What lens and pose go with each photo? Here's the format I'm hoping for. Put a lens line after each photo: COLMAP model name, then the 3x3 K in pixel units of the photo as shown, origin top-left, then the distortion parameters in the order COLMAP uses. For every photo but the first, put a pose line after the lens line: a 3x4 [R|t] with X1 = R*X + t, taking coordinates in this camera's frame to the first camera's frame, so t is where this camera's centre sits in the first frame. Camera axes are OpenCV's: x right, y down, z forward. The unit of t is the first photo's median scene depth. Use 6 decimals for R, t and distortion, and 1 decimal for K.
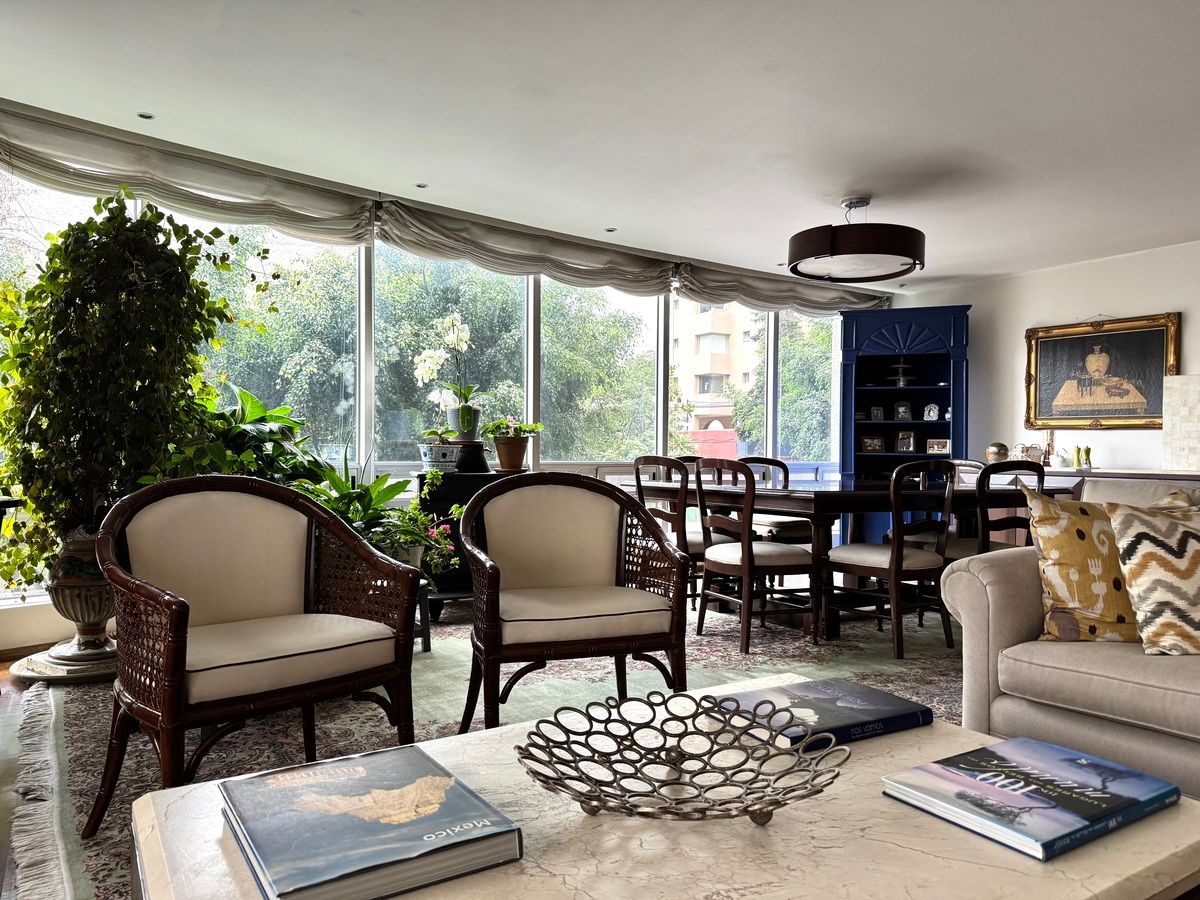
lens RADIAL K [[837.8, 0, 602.4], [0, 837.8, 457.2], [0, 0, 1]] dist [0.049670, -0.079053]
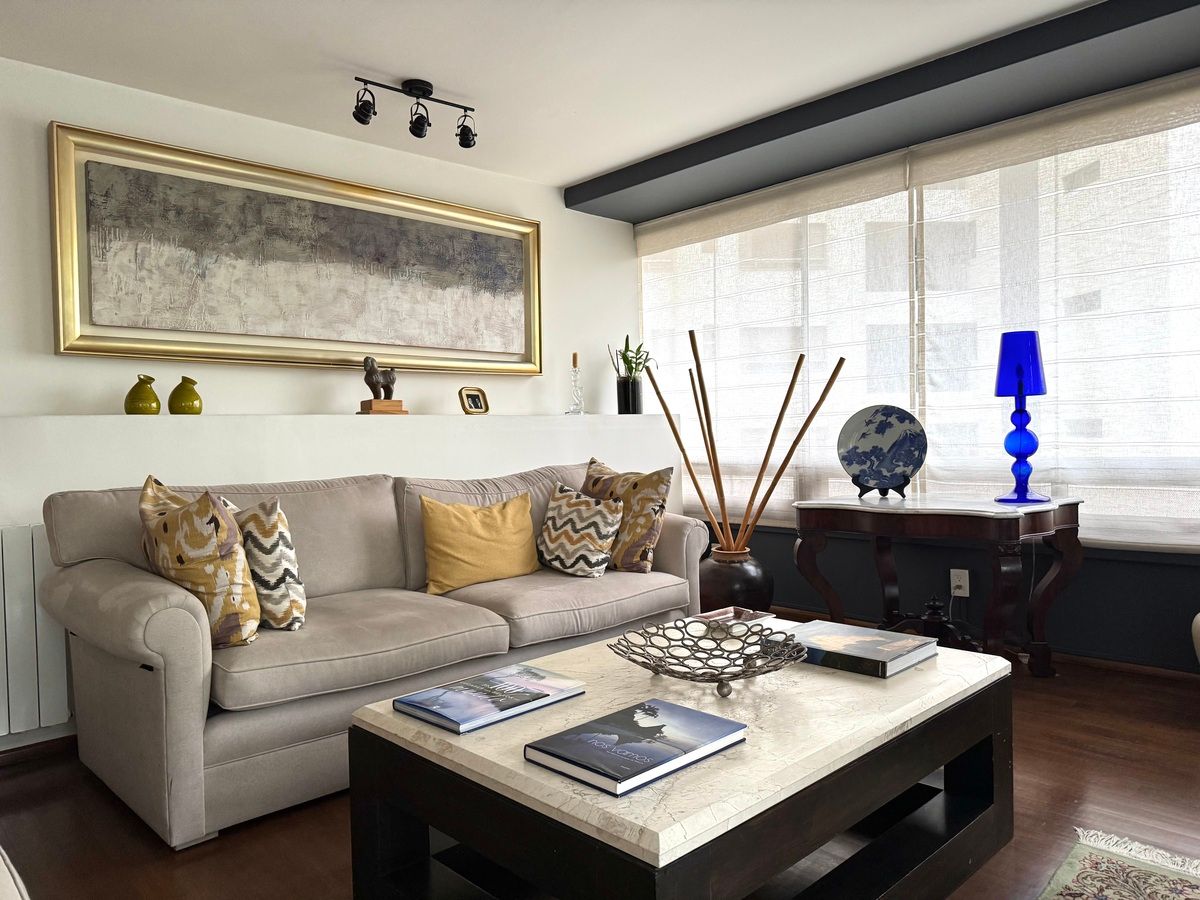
lens RADIAL K [[837.8, 0, 596.0], [0, 837.8, 448.9], [0, 0, 1]] dist [0.049670, -0.079053]
pose [[-0.967680, 0.019608, -0.251418, 0.226342], [0.012093, 0.999434, 0.031403, -0.026983], [0.251891, 0.027348, -0.967369, 0.806035]]
